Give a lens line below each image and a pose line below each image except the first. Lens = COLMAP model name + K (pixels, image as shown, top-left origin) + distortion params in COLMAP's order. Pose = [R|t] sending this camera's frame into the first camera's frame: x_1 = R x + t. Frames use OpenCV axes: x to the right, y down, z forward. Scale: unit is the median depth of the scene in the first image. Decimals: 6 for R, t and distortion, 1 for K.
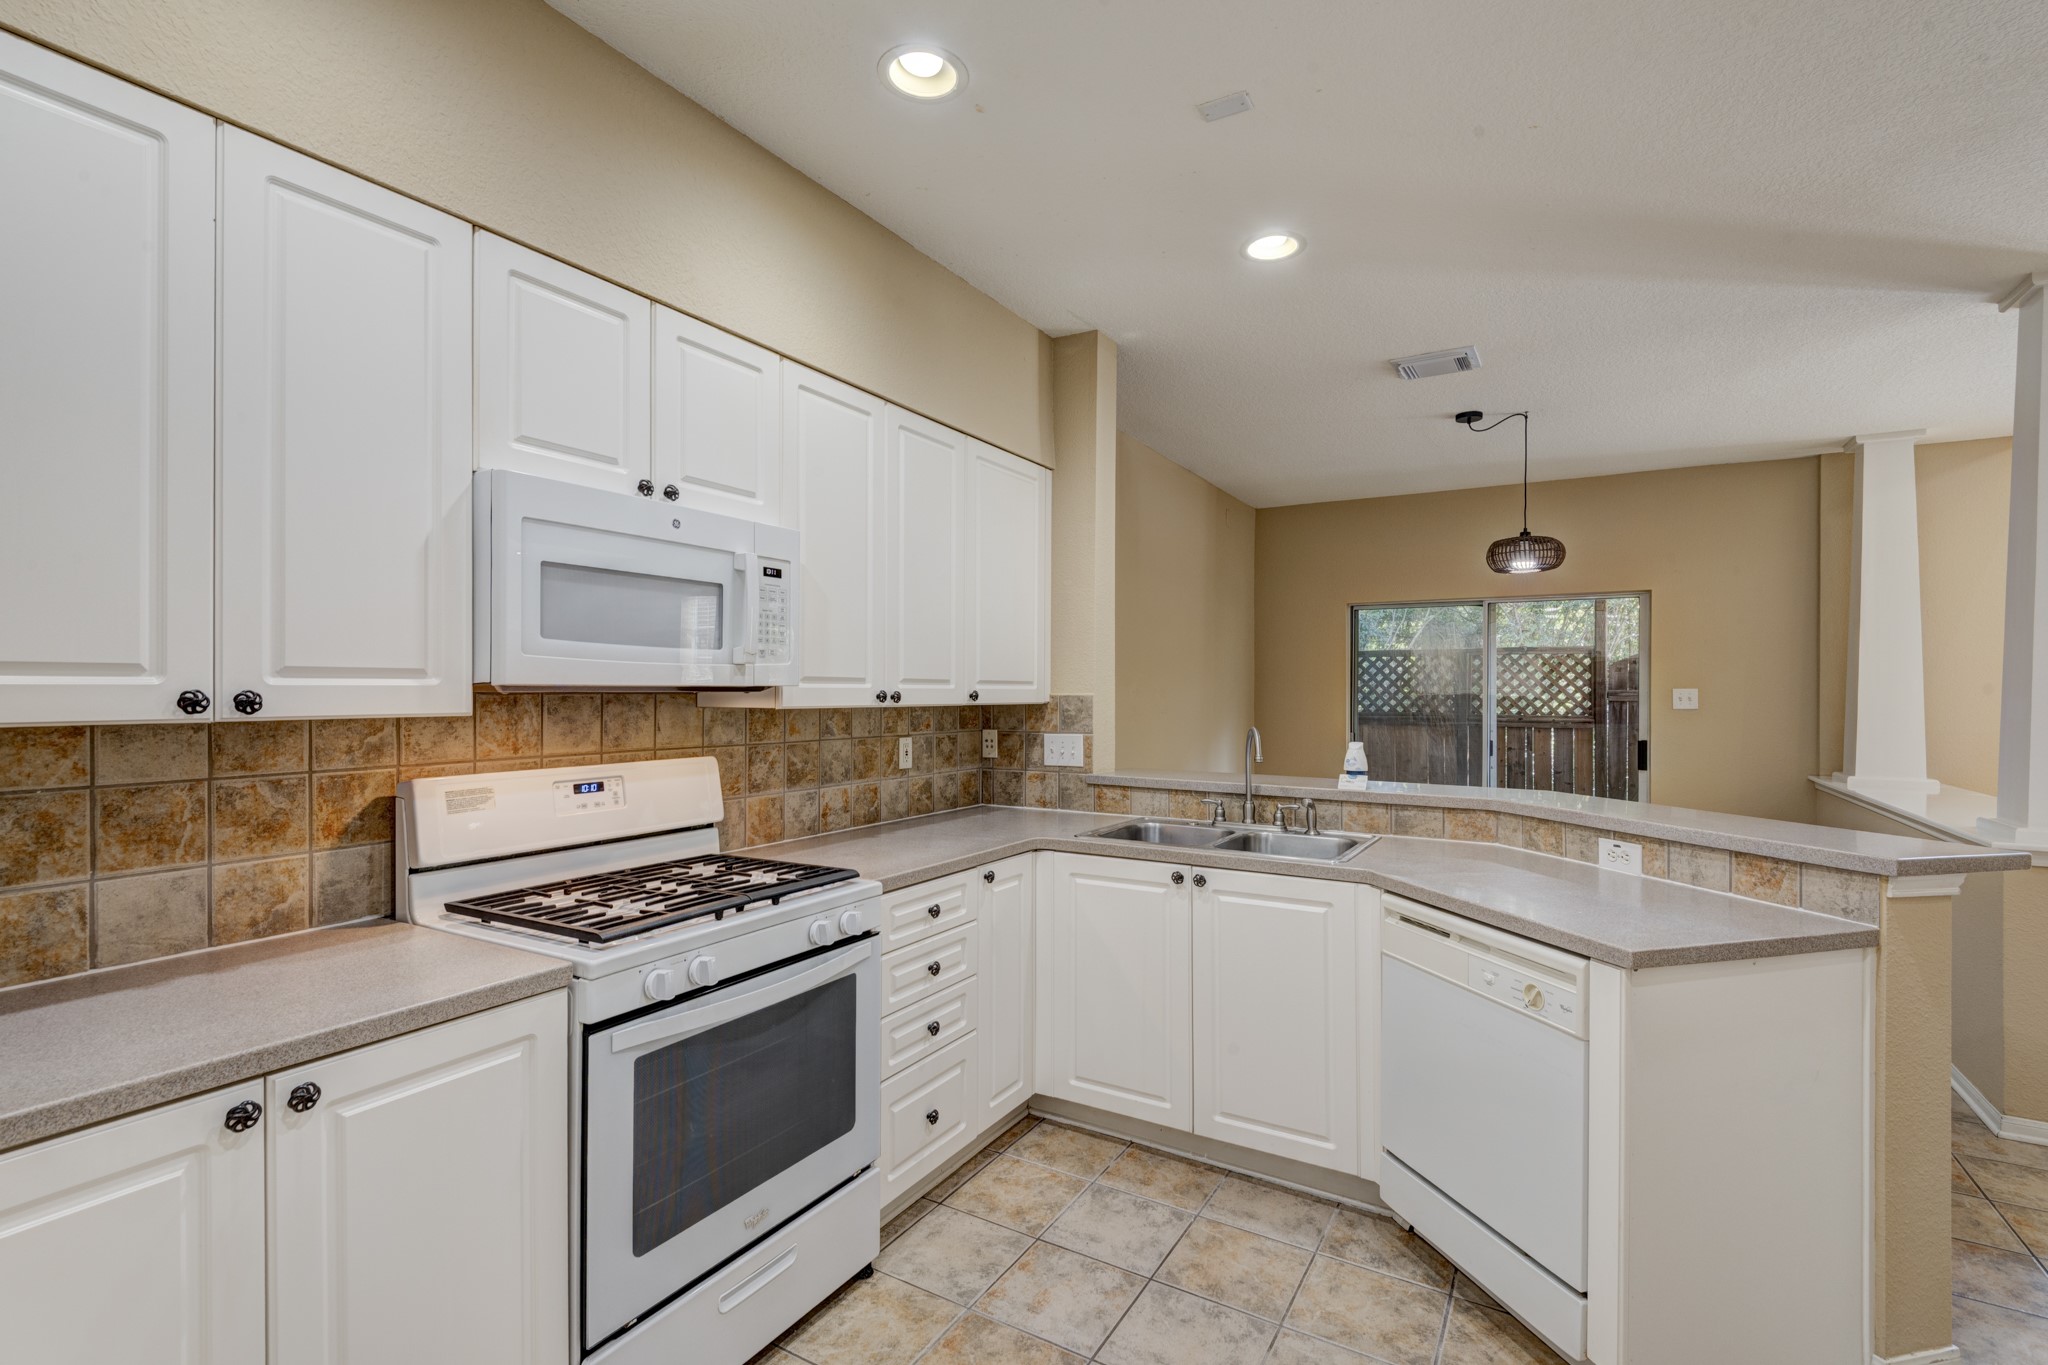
lens RADIAL K [[913.0, 0, 1029.5], [0, 913.0, 677.5], [0, 0, 1]] dist [0.040748, -0.025054]
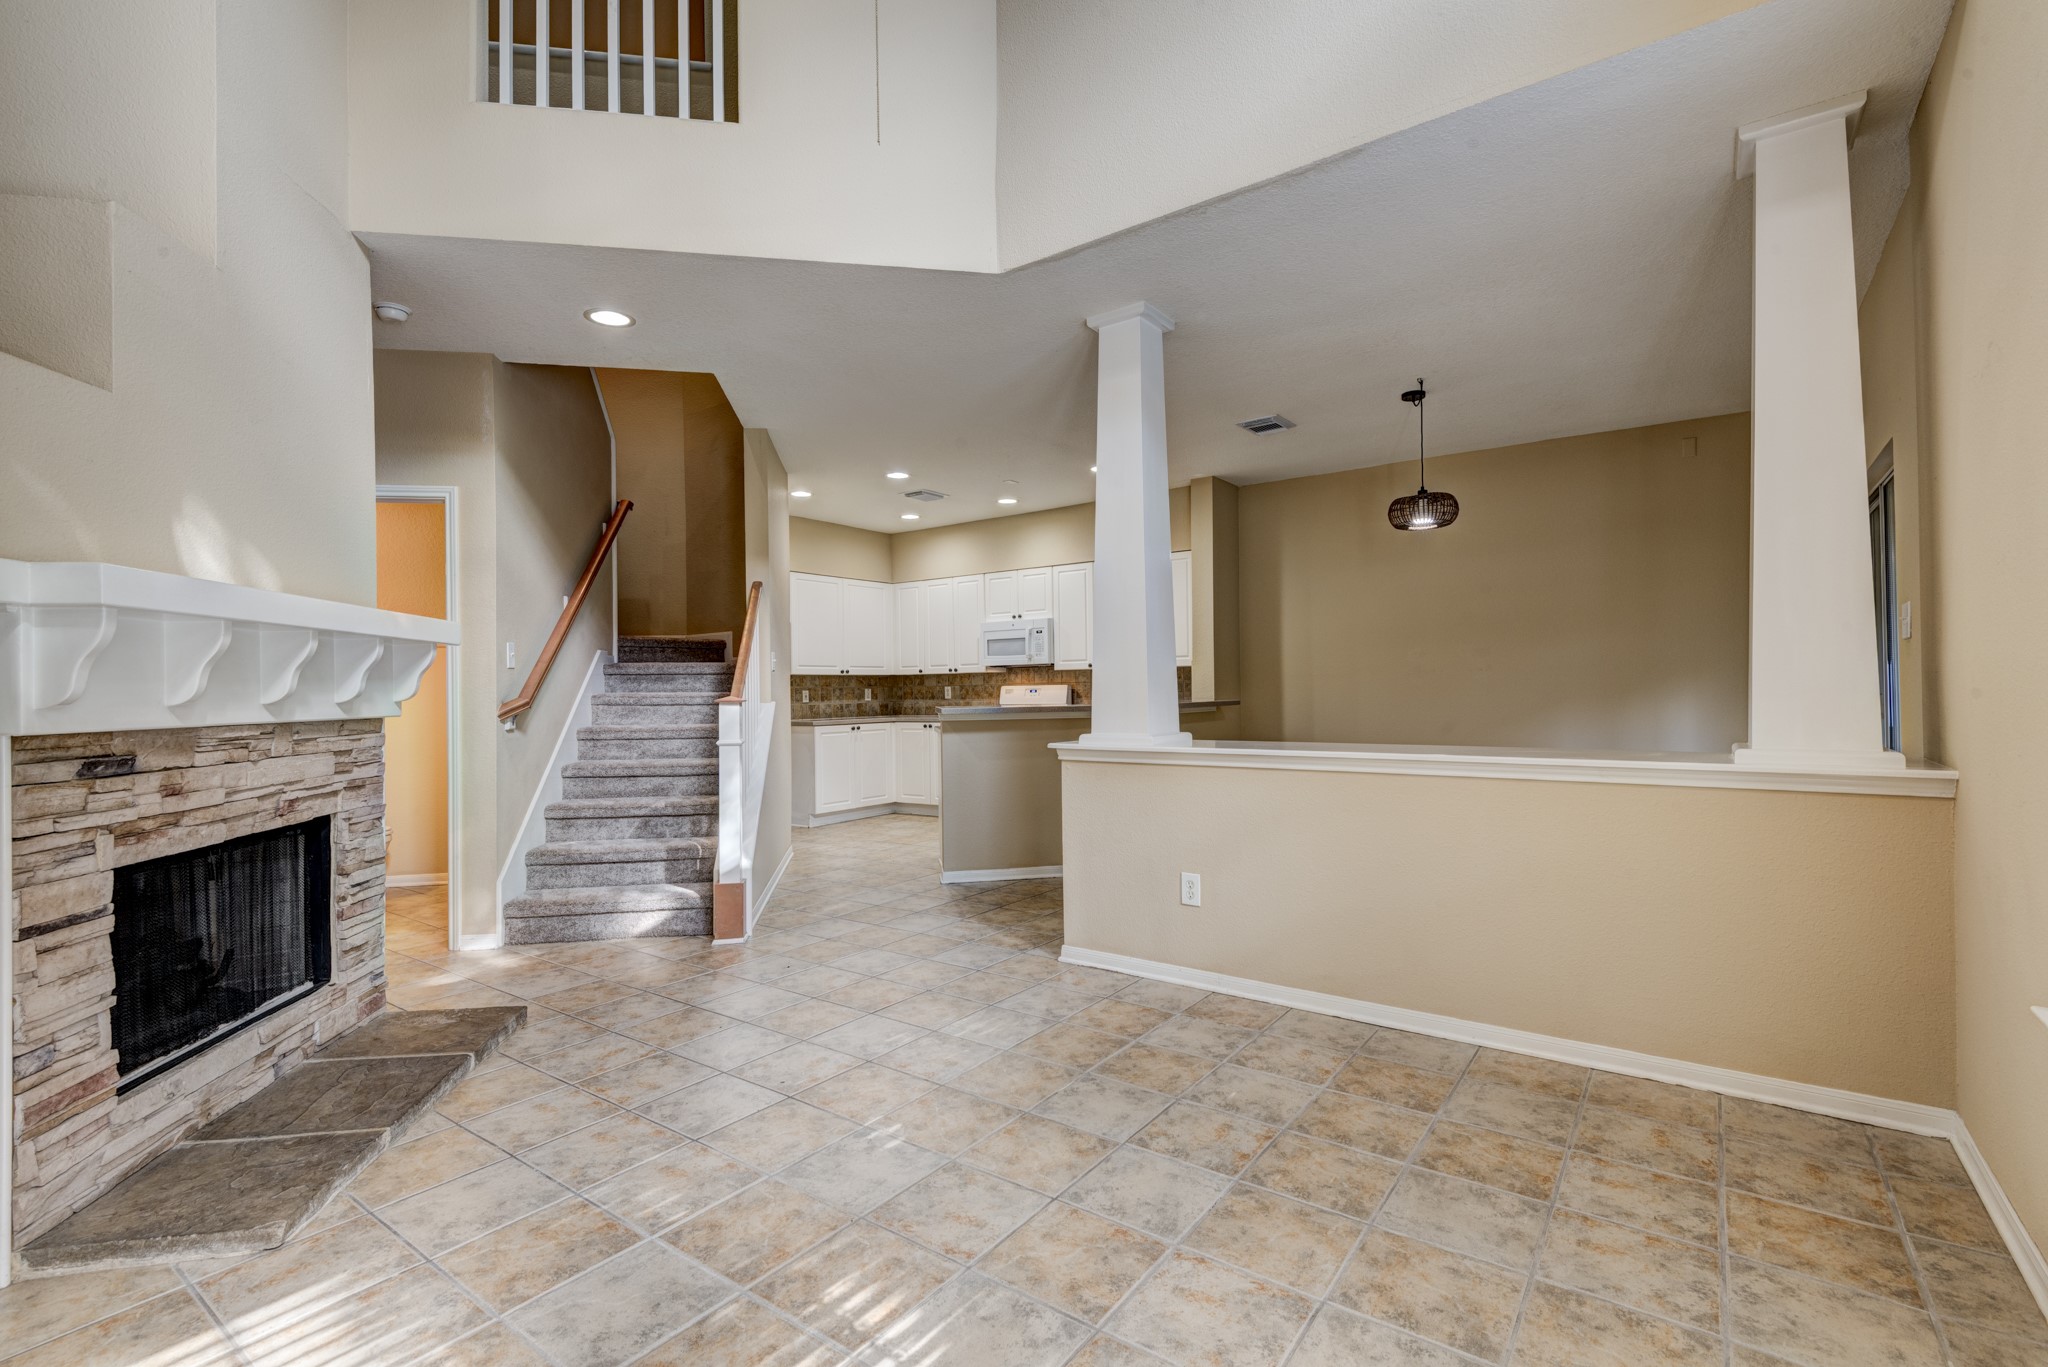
lens RADIAL K [[921.7, 0, 1035.4], [0, 921.7, 679.2], [0, 0, 1]] dist [0.025735, -0.016046]
pose [[-0.089556, -0.005619, -0.995966, 3.280114], [0.039057, 0.999195, -0.009149, 0.100965], [0.995216, -0.039719, -0.089265, 1.302270]]
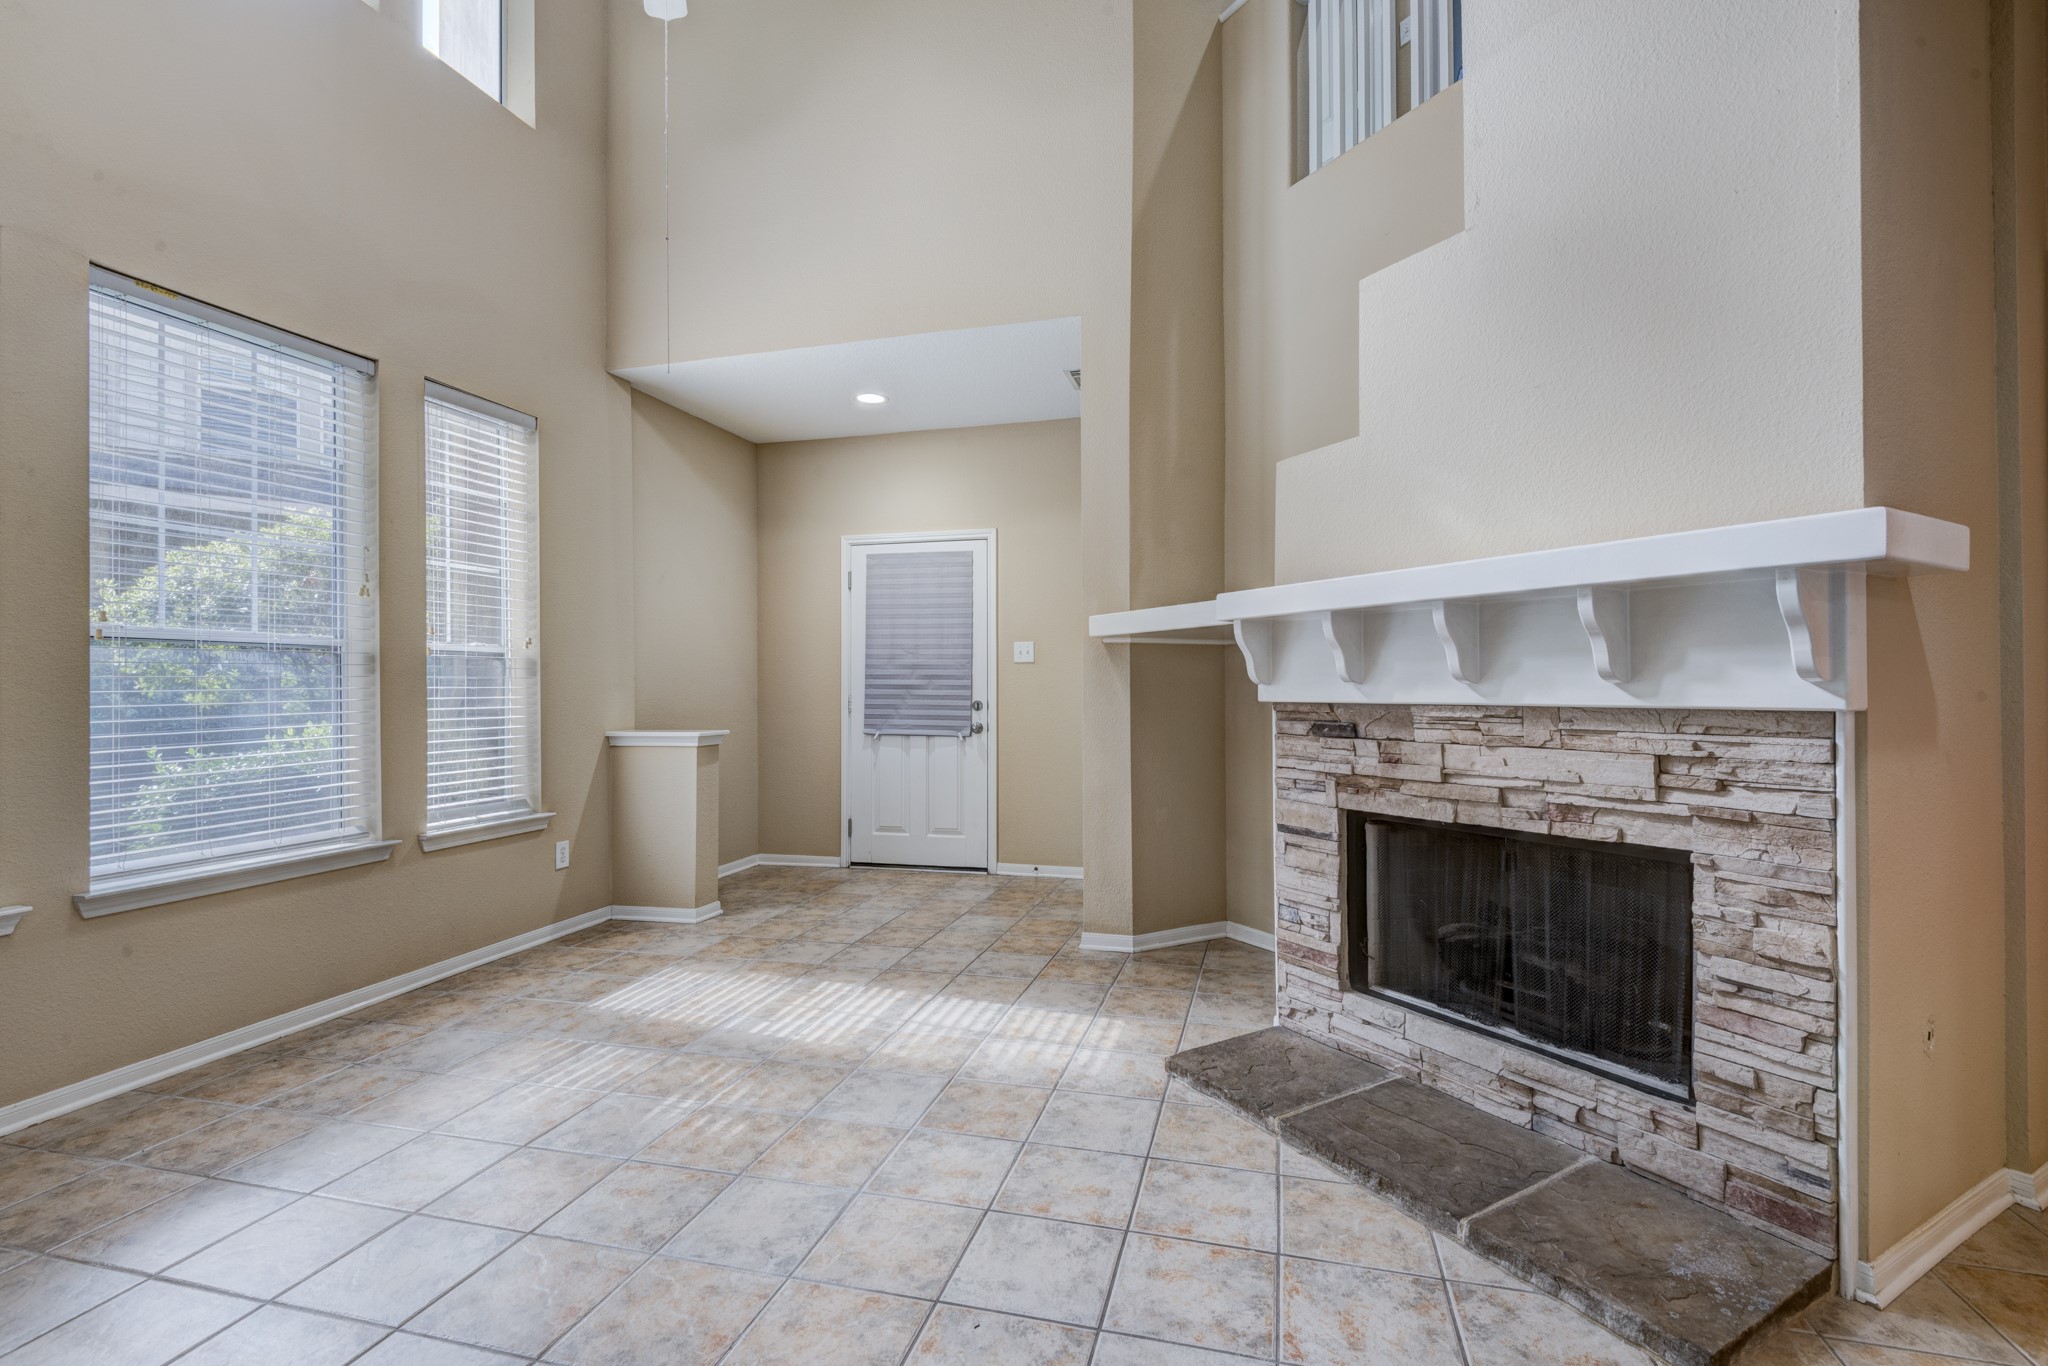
lens RADIAL K [[921.7, 0, 1035.4], [0, 921.7, 678.7], [0, 0, 1]] dist [0.025735, -0.016046]
pose [[-0.272850, 0.013528, 0.961961, 1.385665], [-0.015092, 0.999718, -0.018339, 0.104688], [-0.961938, -0.019521, -0.272569, 1.011525]]
